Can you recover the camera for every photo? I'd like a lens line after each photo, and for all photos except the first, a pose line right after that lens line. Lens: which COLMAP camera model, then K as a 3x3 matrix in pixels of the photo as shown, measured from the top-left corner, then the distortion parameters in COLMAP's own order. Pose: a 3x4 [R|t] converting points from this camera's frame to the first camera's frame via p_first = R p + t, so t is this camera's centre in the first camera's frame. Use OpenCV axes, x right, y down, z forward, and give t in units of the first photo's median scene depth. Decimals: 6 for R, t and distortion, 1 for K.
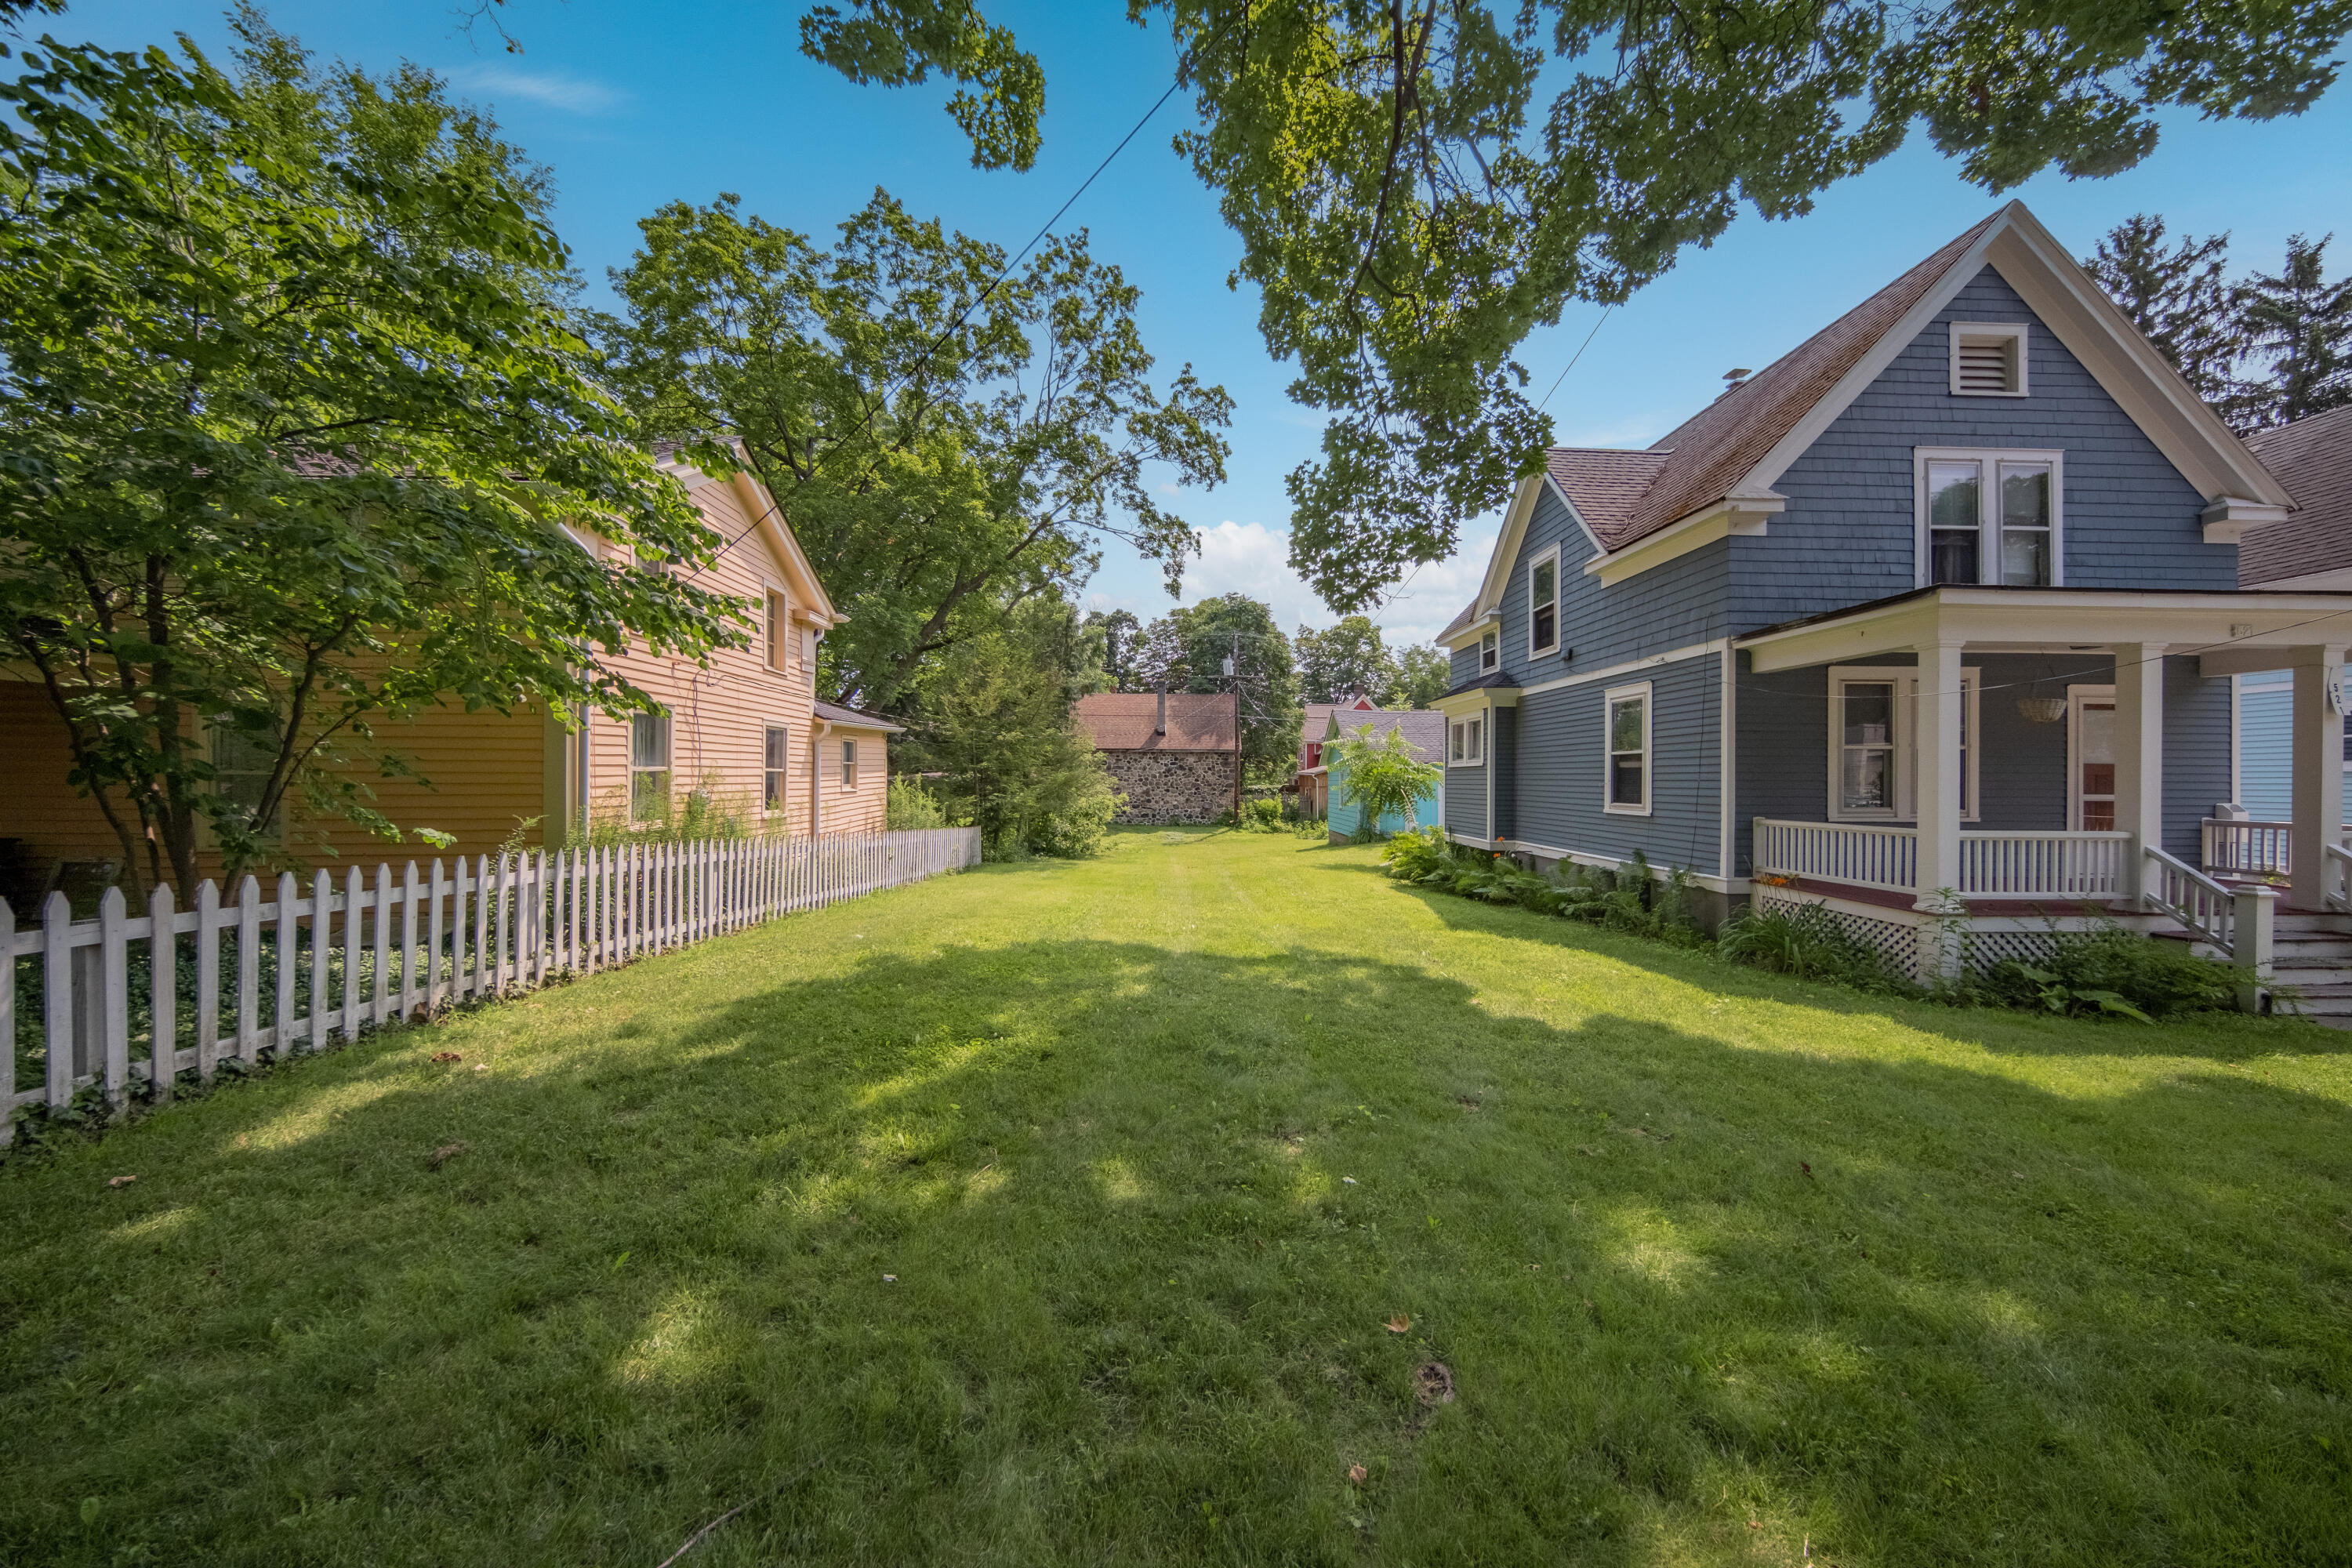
lens RADIAL K [[784.3, 0, 1189.1], [0, 784.3, 780.6], [0, 0, 1]] dist [-0.000895, -0.000204]
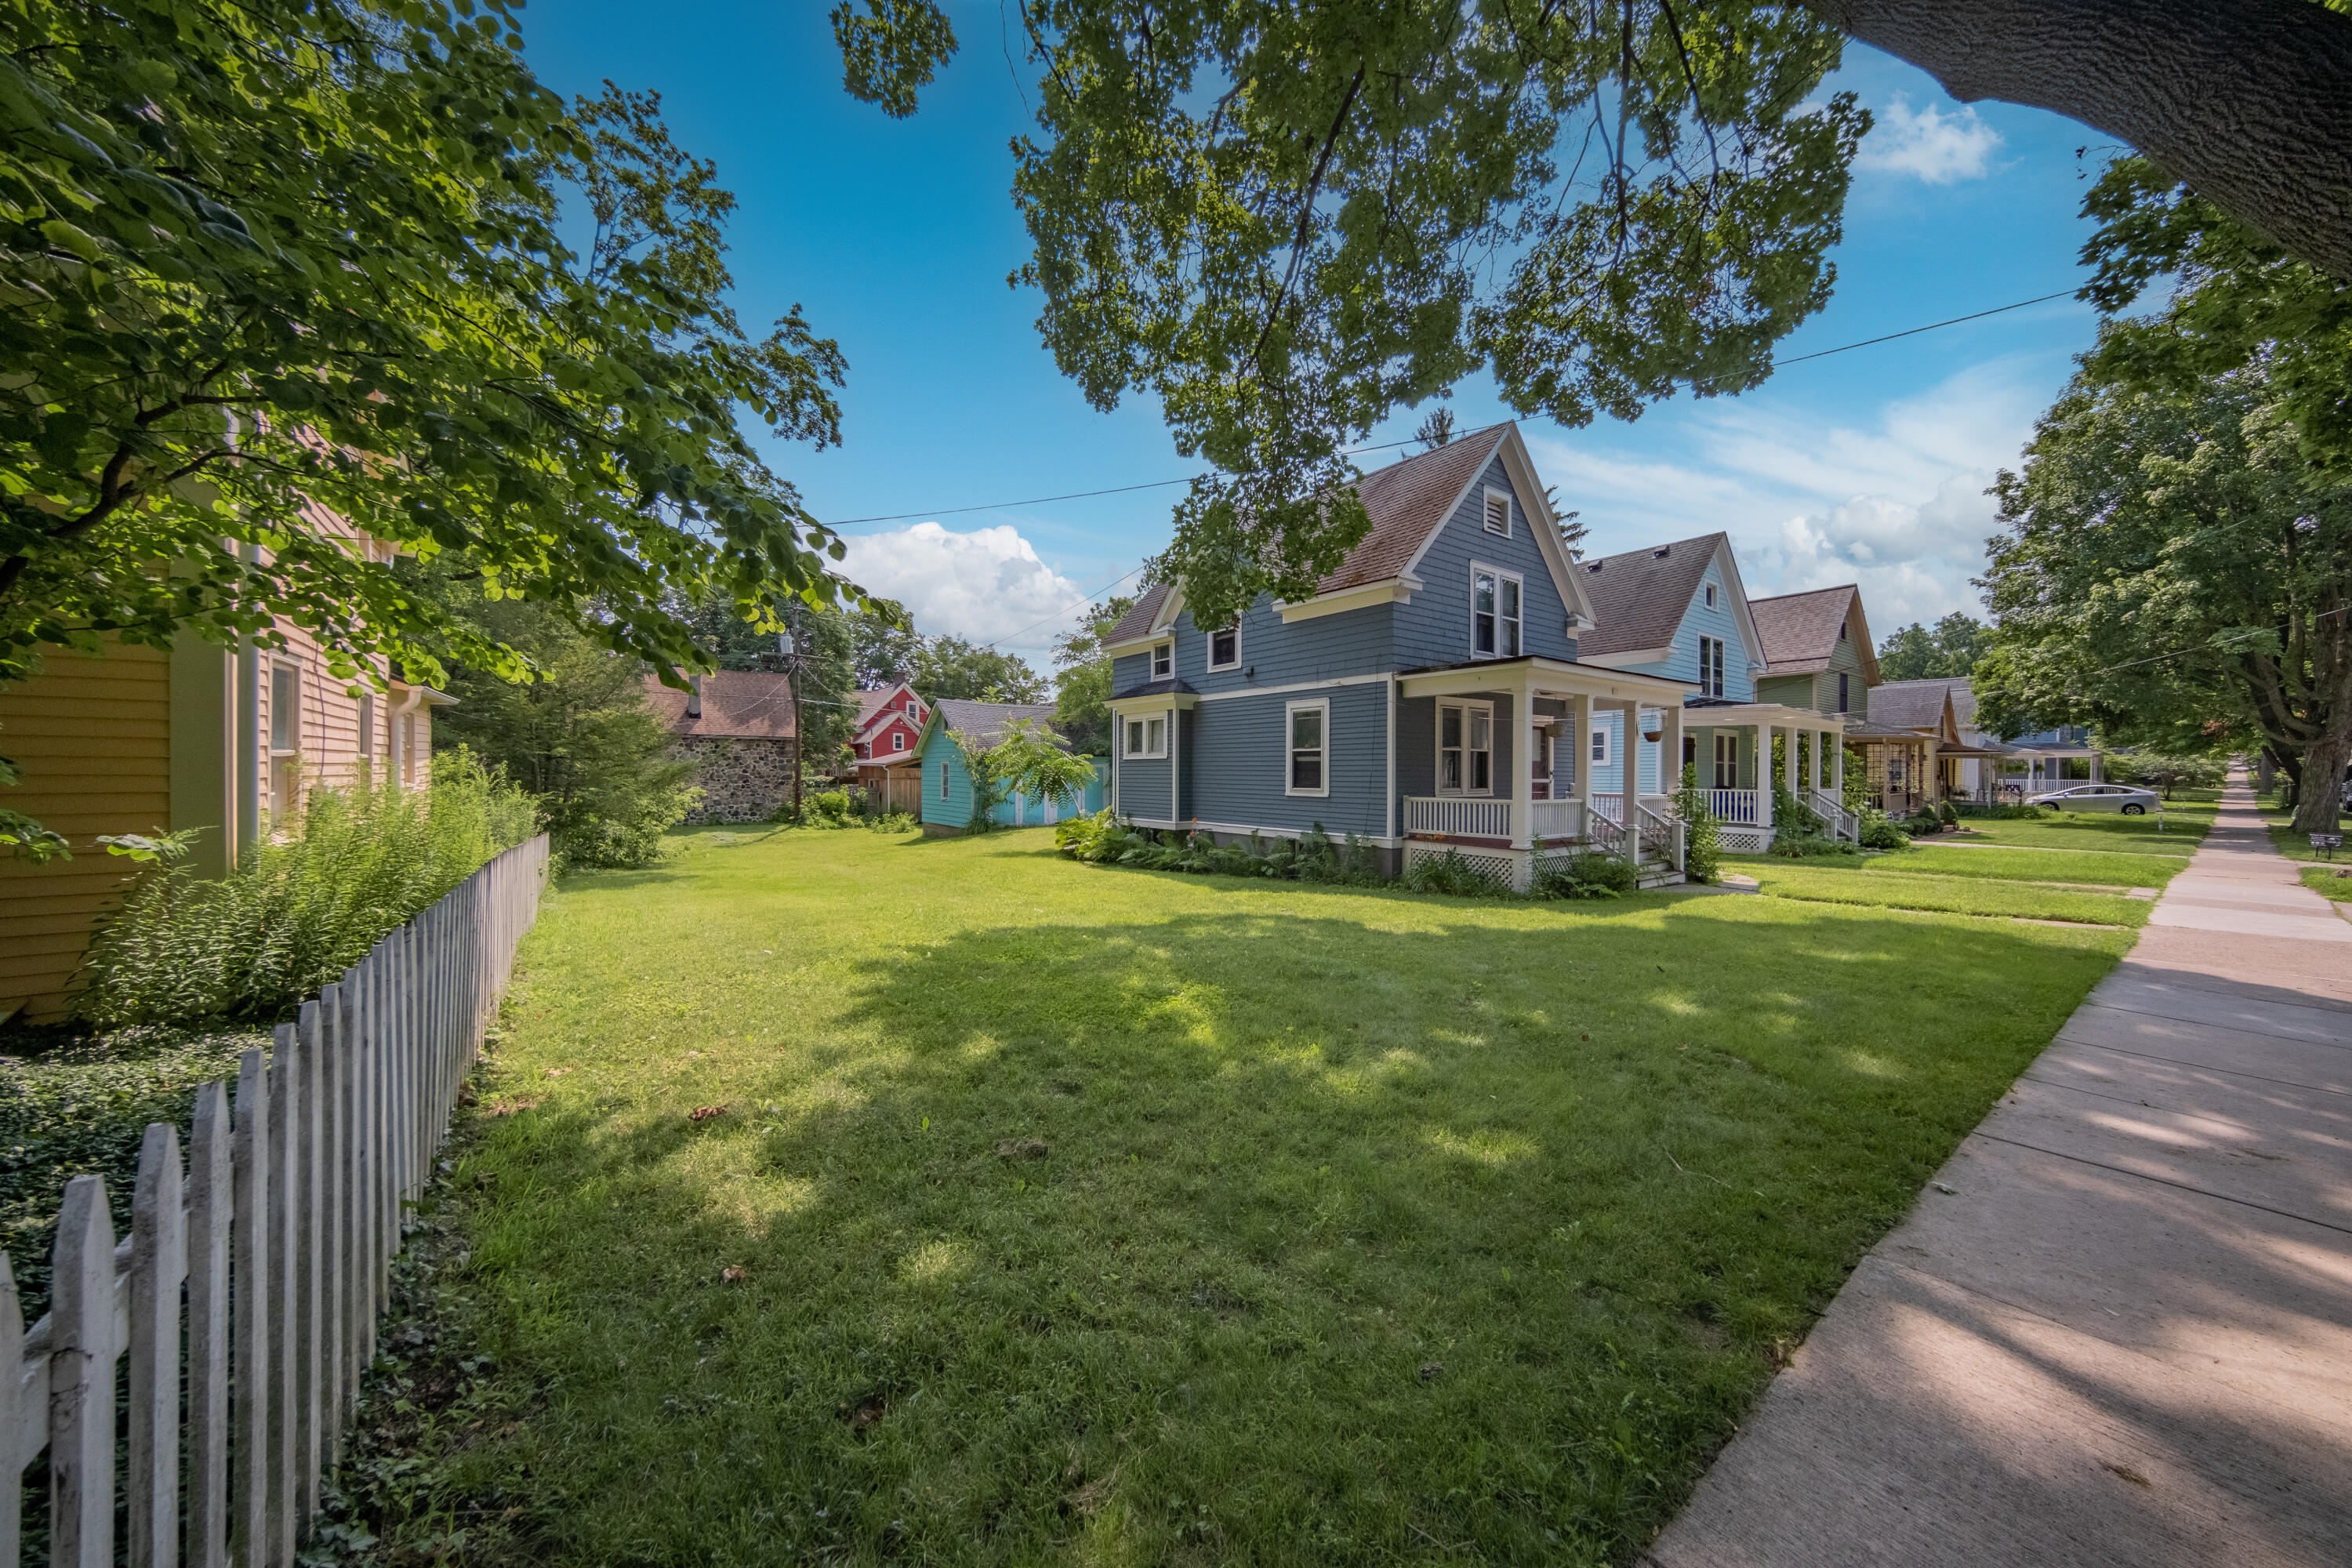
lens RADIAL K [[796.3, 0, 1184.2], [0, 796.3, 777.4], [0, 0, 1]] dist [-0.006427, -0.000044]
pose [[0.819603, -0.005141, 0.572909, -0.299129], [0.001162, 0.999973, 0.007311, 0.000668], [-0.572931, -0.005326, 0.819586, 0.009207]]
